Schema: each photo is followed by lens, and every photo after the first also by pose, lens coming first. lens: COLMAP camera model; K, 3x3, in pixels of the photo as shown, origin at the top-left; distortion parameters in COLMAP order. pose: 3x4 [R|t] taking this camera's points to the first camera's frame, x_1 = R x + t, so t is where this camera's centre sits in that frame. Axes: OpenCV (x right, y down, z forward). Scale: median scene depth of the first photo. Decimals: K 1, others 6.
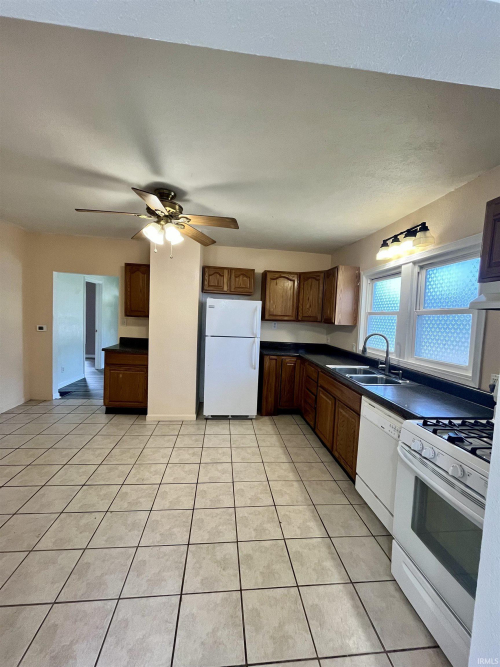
lens RADIAL K [[267.0, 0, 247.3], [0, 267.0, 331.9], [0, 0, 1]] dist [-0.001749, -0.000190]
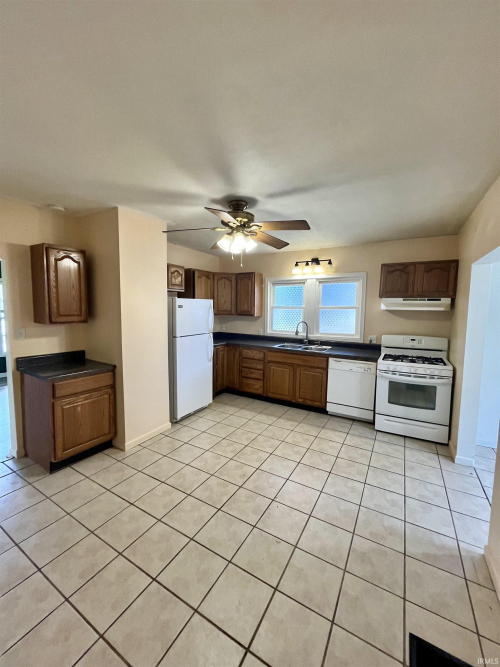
lens RADIAL K [[267.0, 0, 247.3], [0, 267.0, 331.9], [0, 0, 1]] dist [-0.001749, -0.000190]
pose [[0.593760, -0.112375, 0.796757, -0.858663], [0.061639, 0.993642, 0.094209, -0.088141], [-0.802278, -0.006826, 0.596912, 0.255365]]
